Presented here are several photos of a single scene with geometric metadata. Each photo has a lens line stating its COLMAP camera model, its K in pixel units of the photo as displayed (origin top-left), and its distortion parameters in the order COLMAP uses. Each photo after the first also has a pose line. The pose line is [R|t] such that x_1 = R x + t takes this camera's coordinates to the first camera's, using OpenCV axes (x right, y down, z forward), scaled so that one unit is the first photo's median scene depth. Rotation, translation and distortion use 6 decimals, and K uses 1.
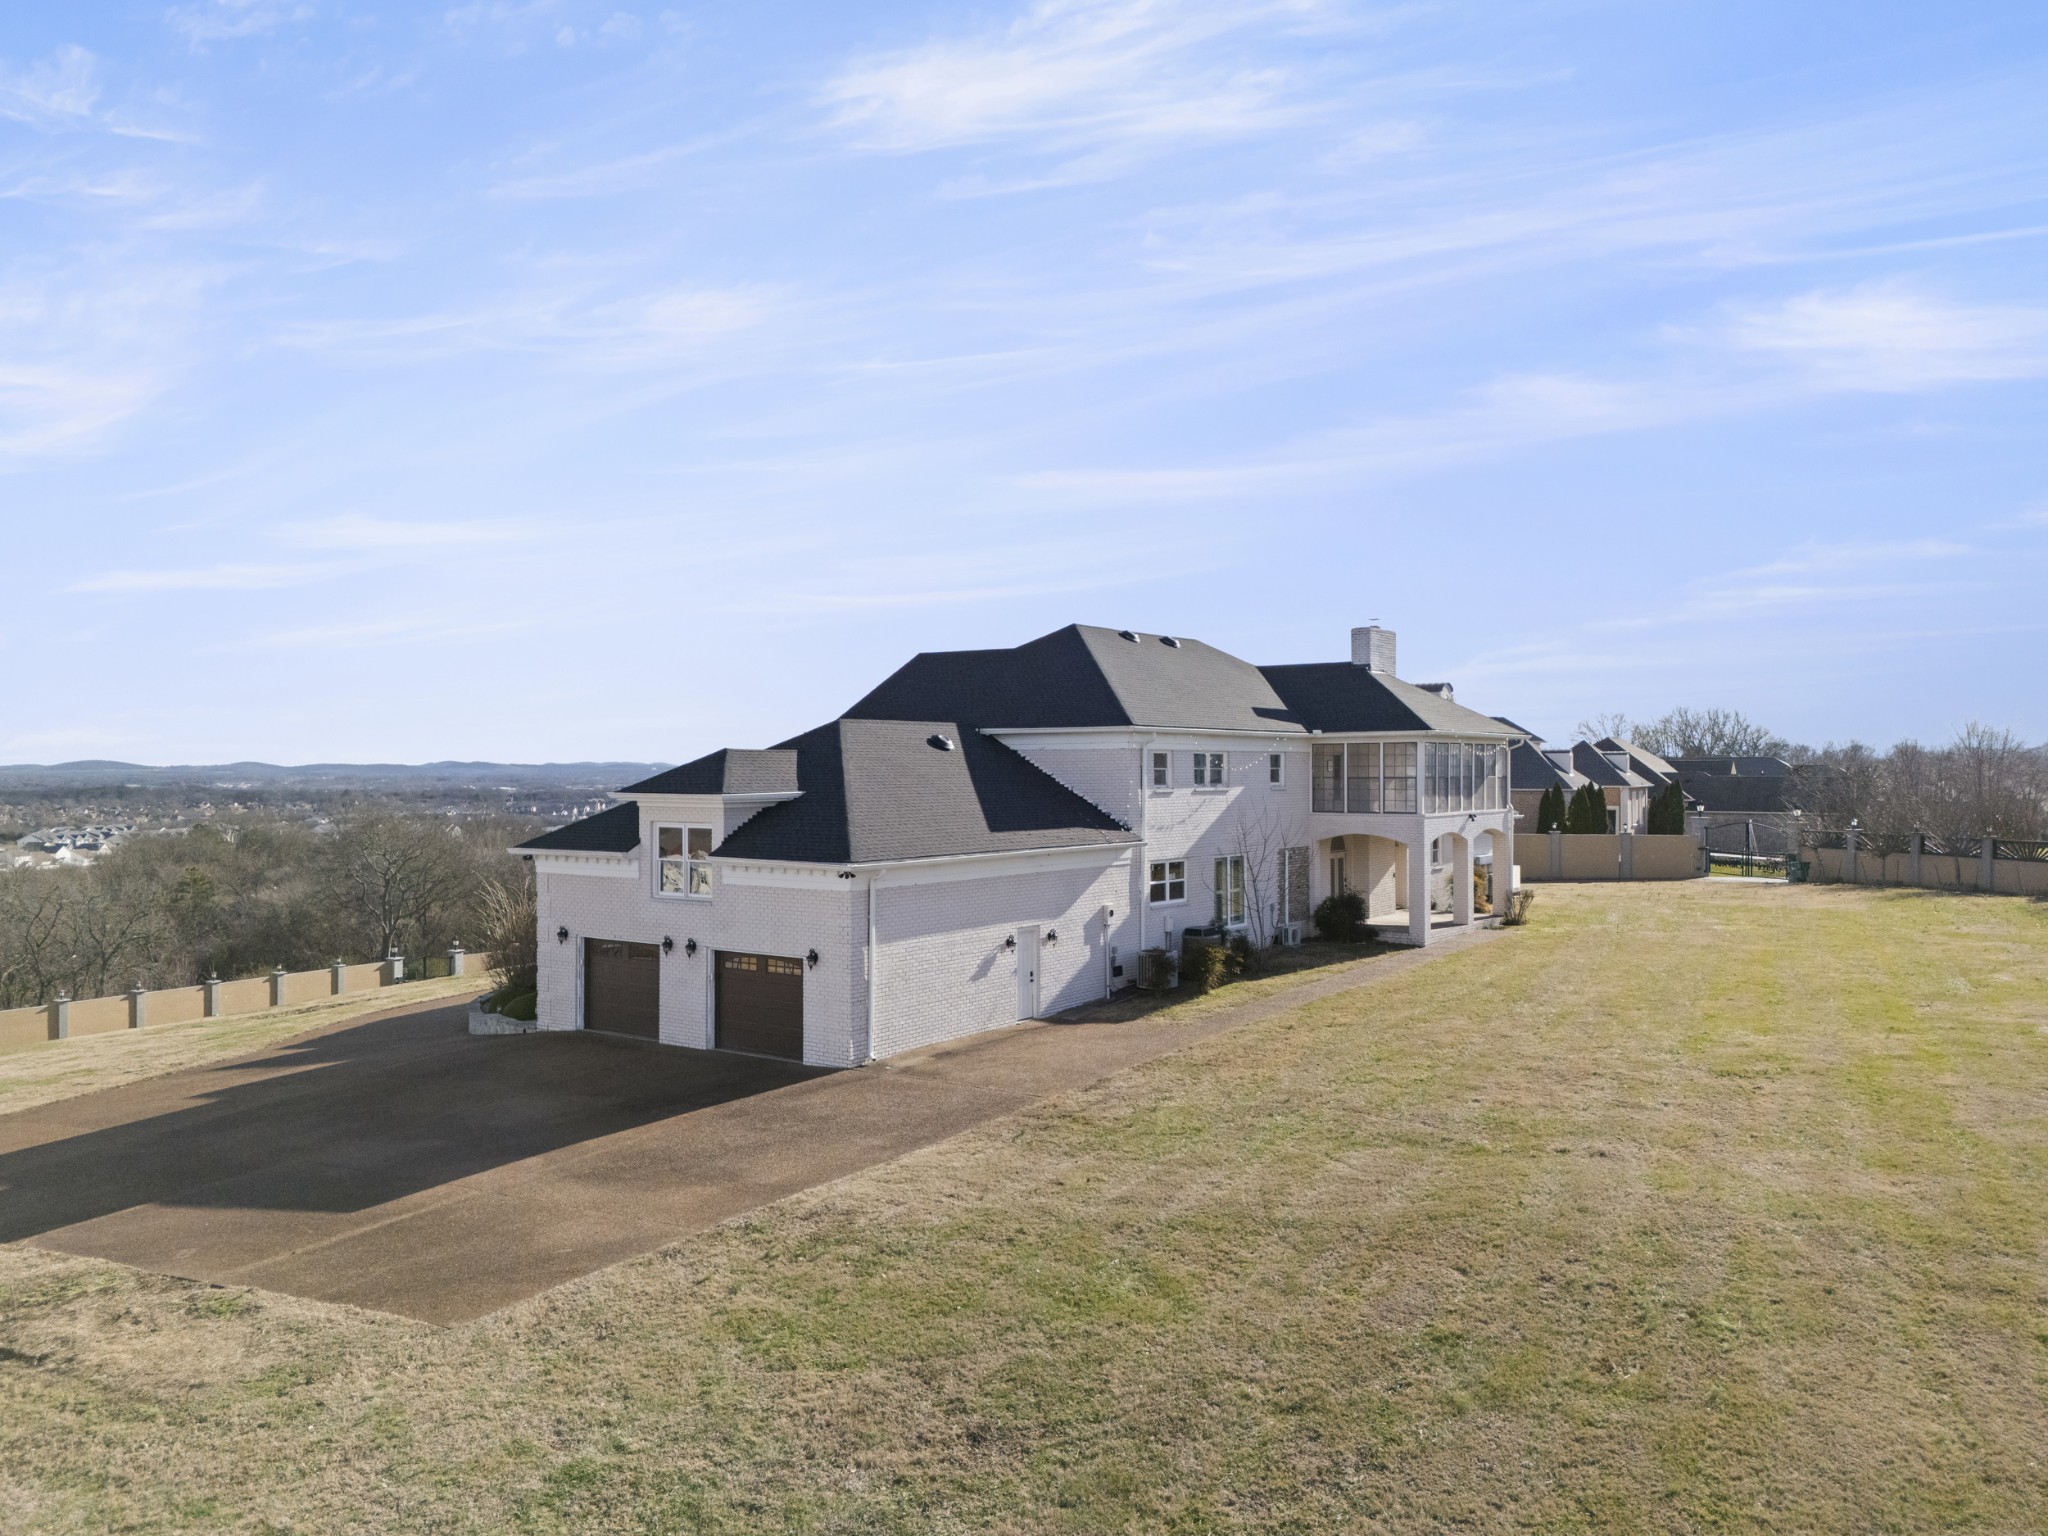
lens RADIAL K [[1513.7, 0, 992.6], [0, 1513.7, 803.5], [0, 0, 1]] dist [0.087870, 0.000622]
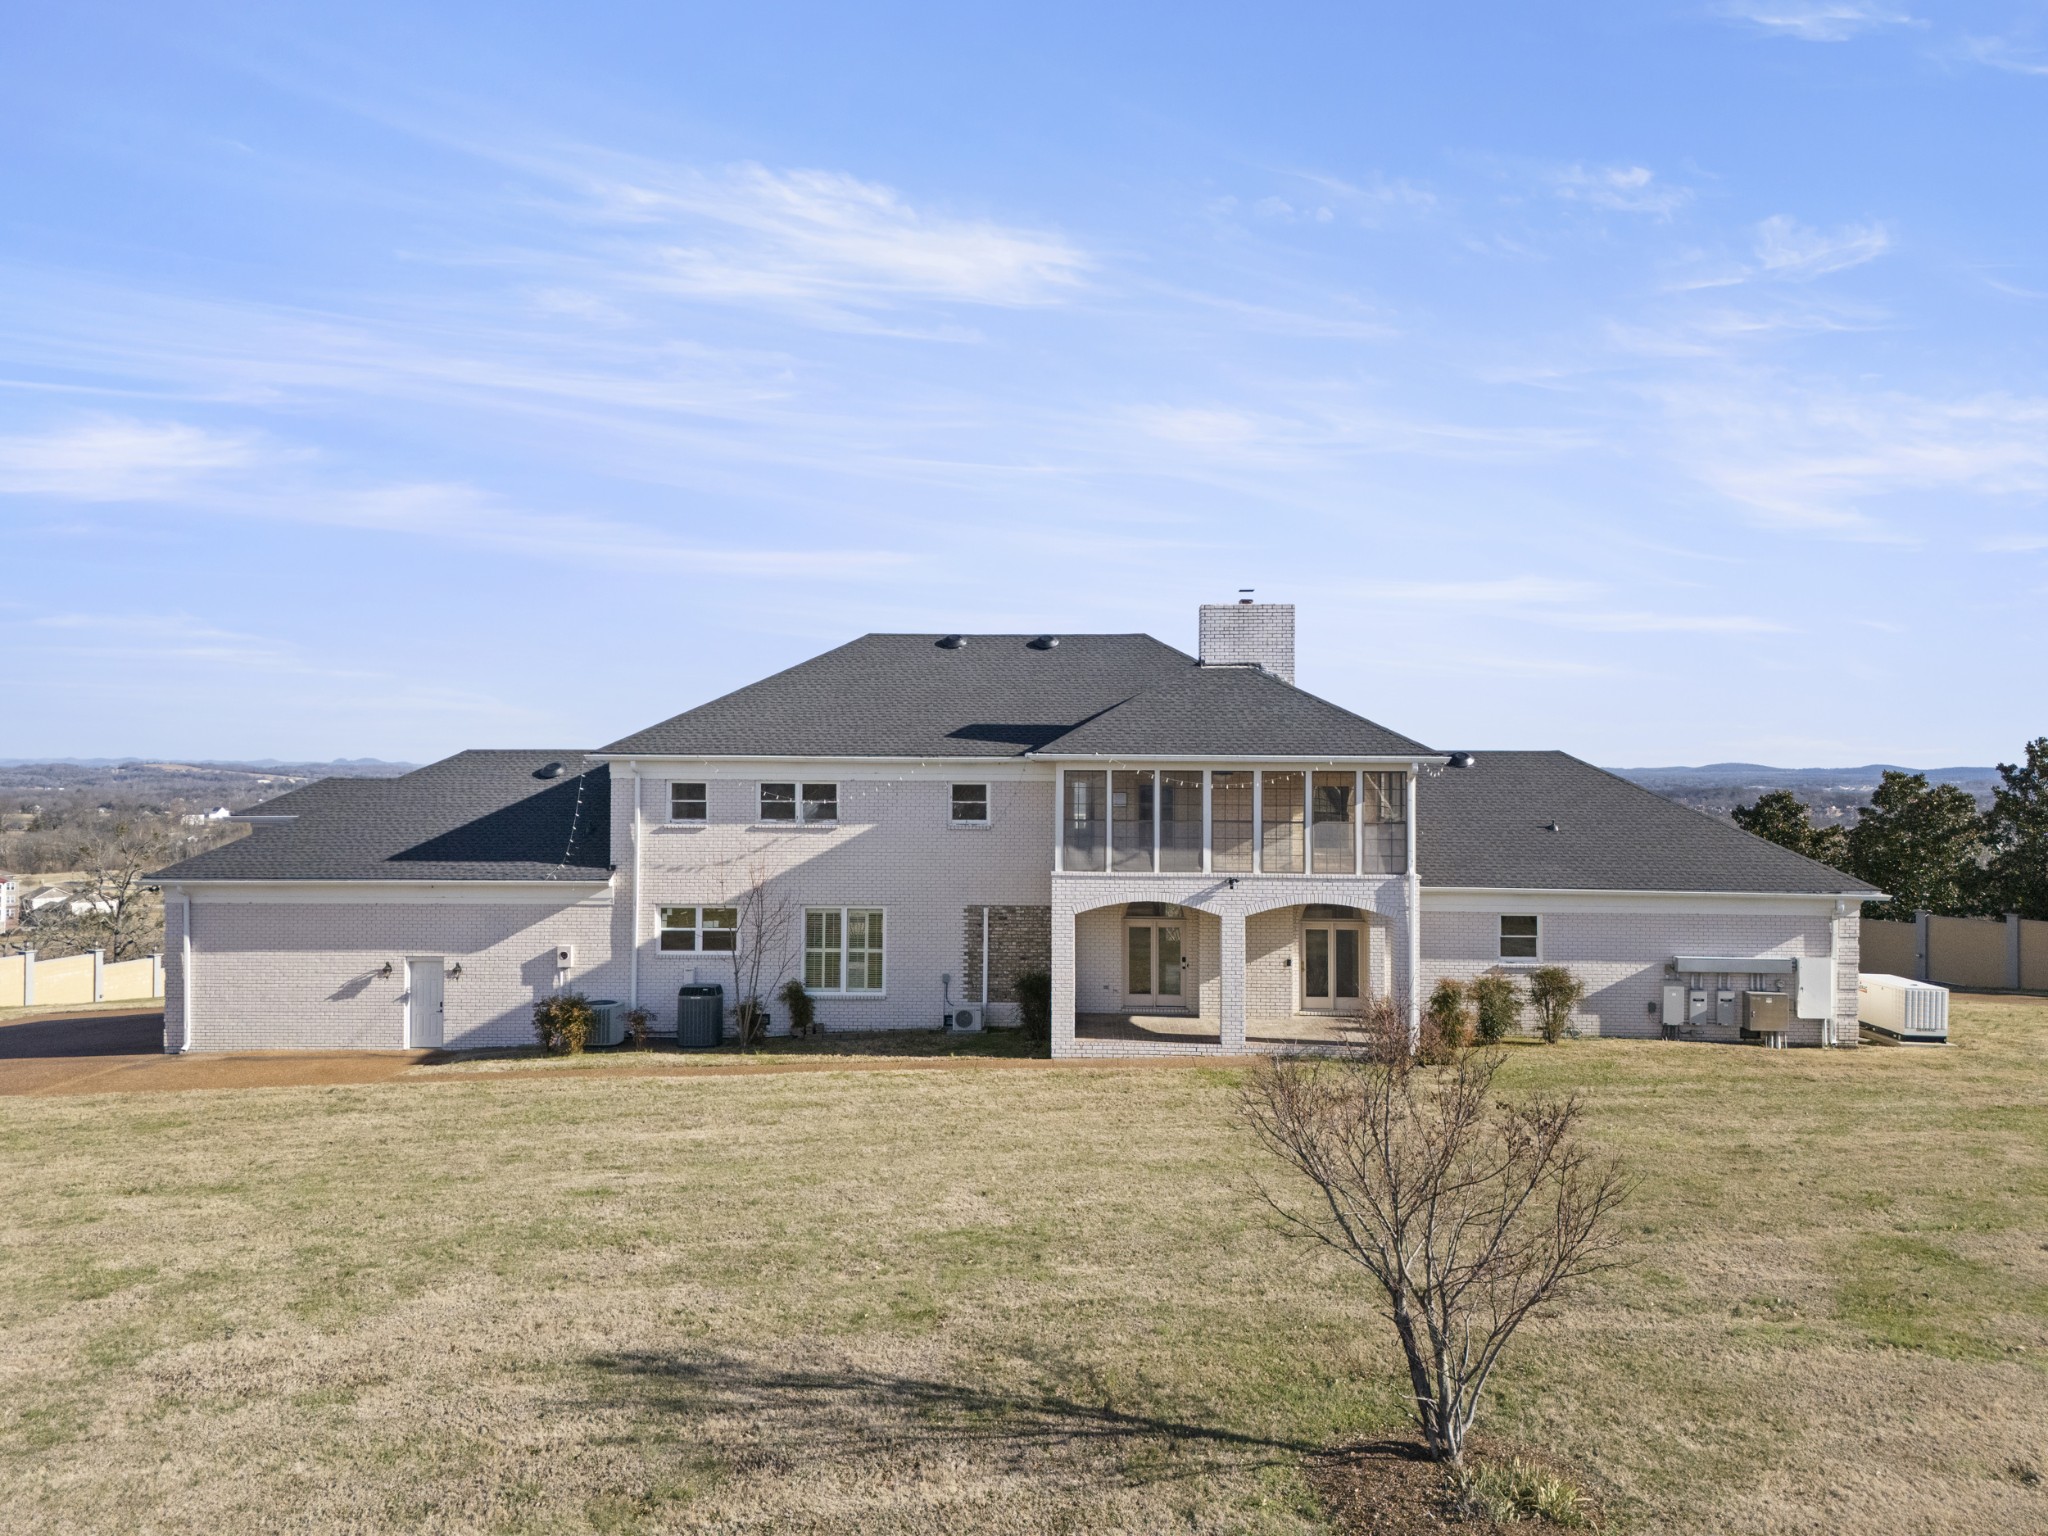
lens RADIAL K [[1516.3, 0, 1024.0], [0, 1516.3, 768.0], [0, 0, 1]] dist [0.077236, -0.060729]
pose [[0.567206, 0.001803, -0.823574, 0.958160], [-0.021831, 0.999679, -0.012847, -0.035352], [0.823287, 0.025266, 0.567063, 0.654366]]
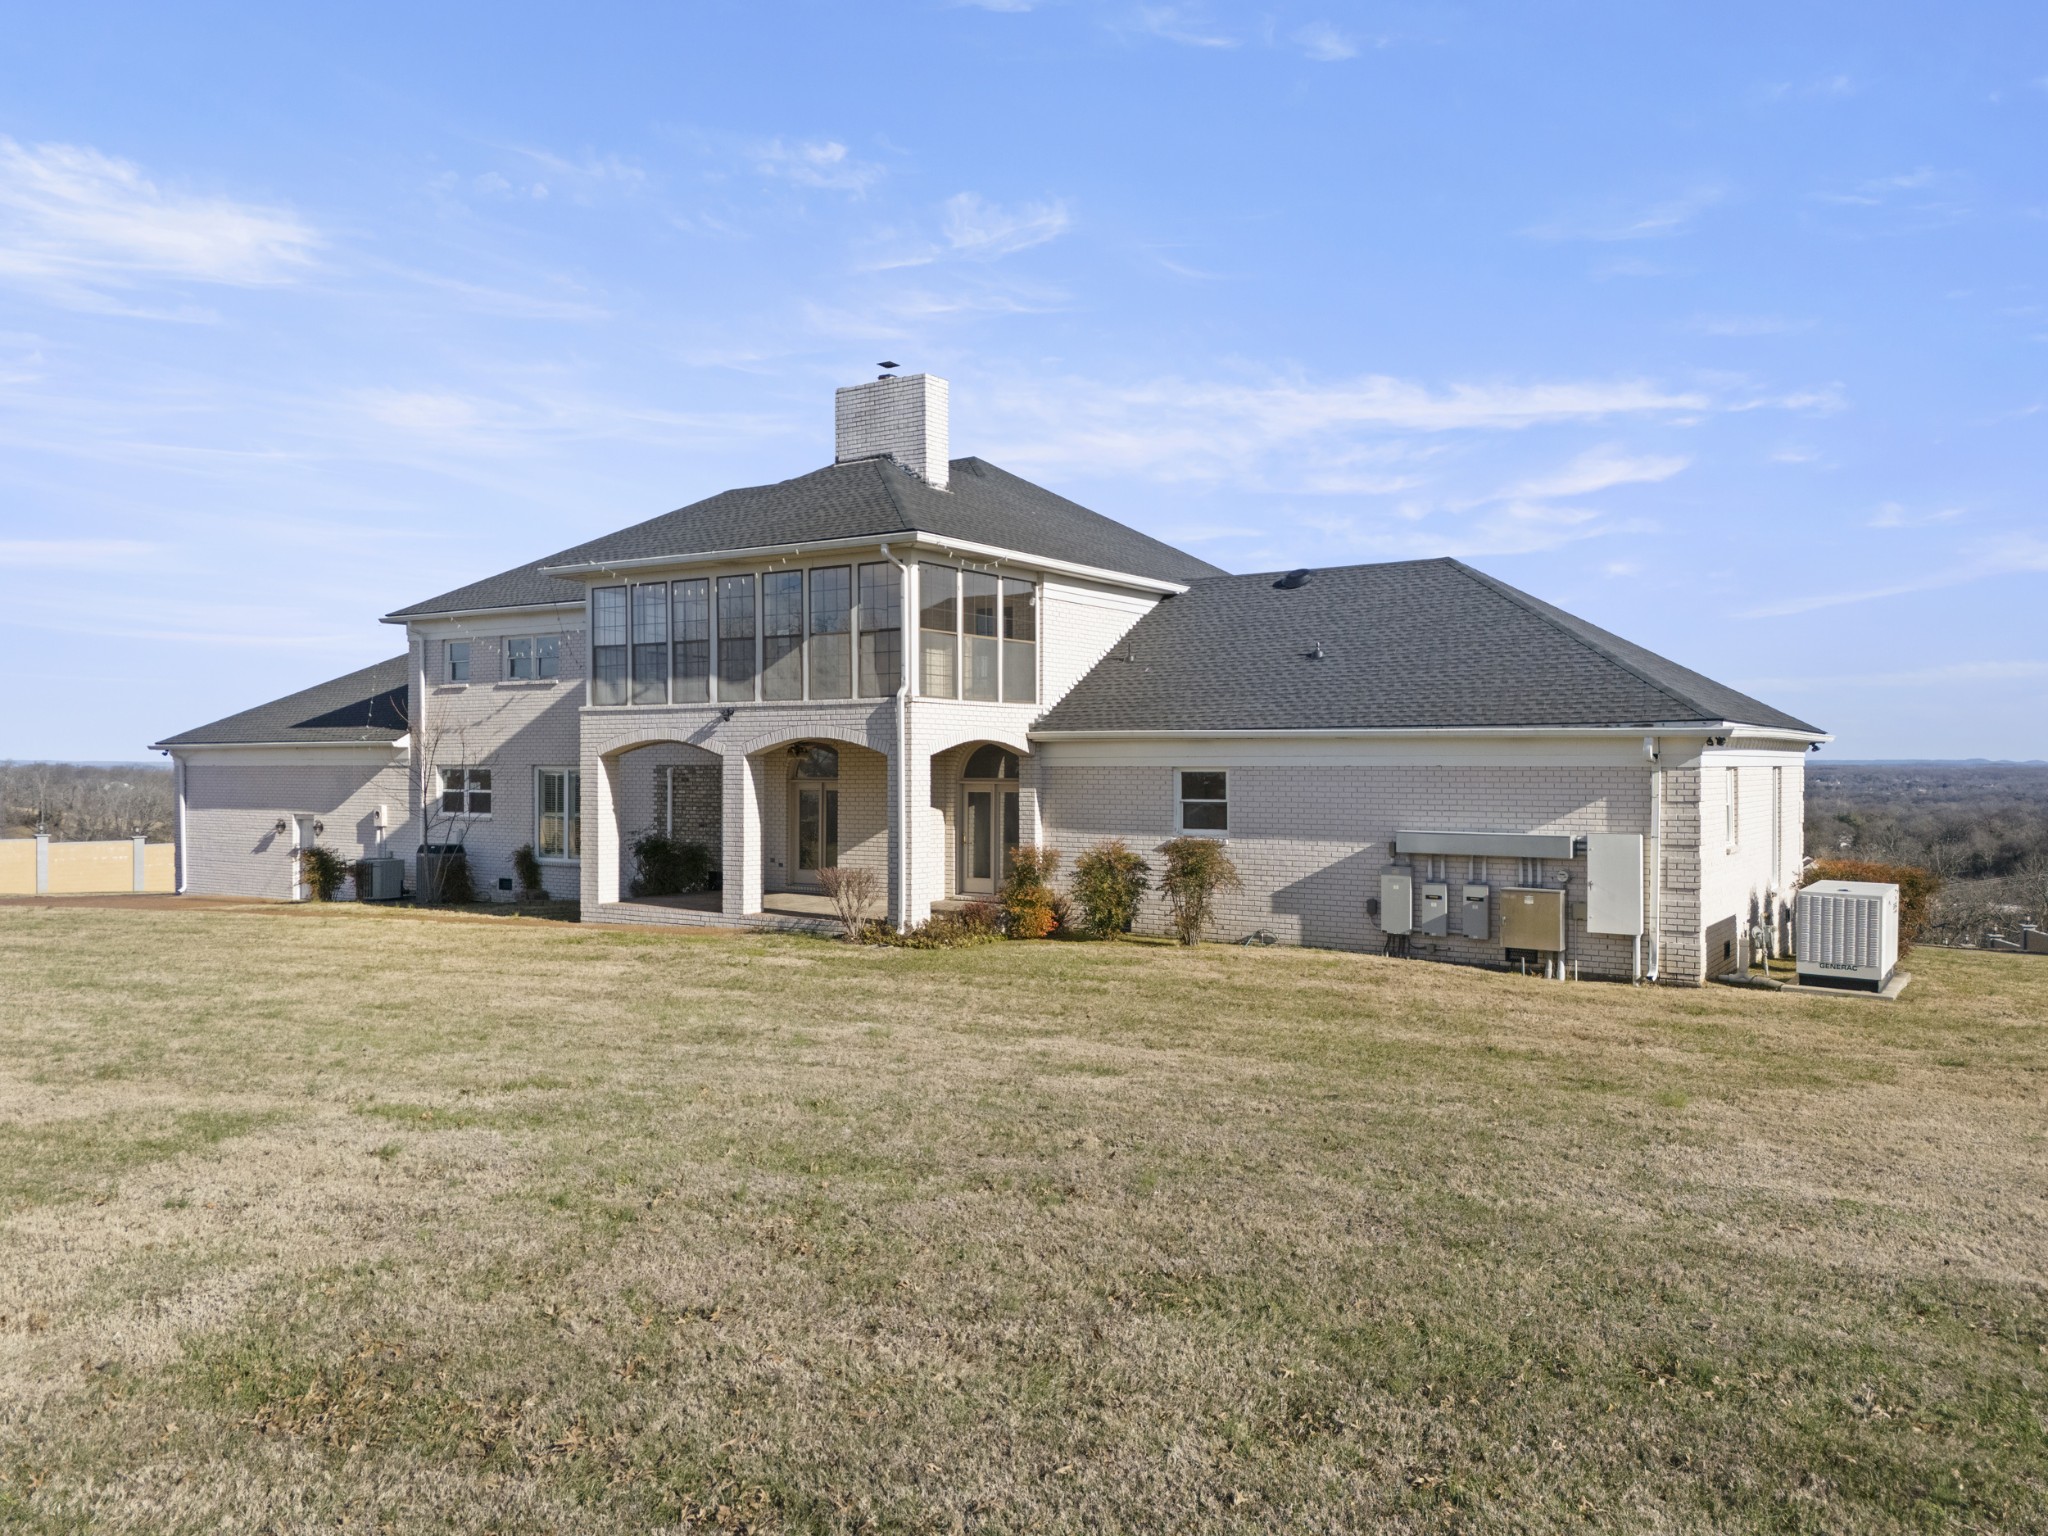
lens RADIAL K [[1513.7, 0, 992.6], [0, 1513.7, 803.5], [0, 0, 1]] dist [0.087870, 0.000622]
pose [[0.038453, 0.025239, -0.998942, 1.012542], [-0.020894, 0.999483, 0.024448, 0.030979], [0.999042, 0.019932, 0.038960, 1.275613]]
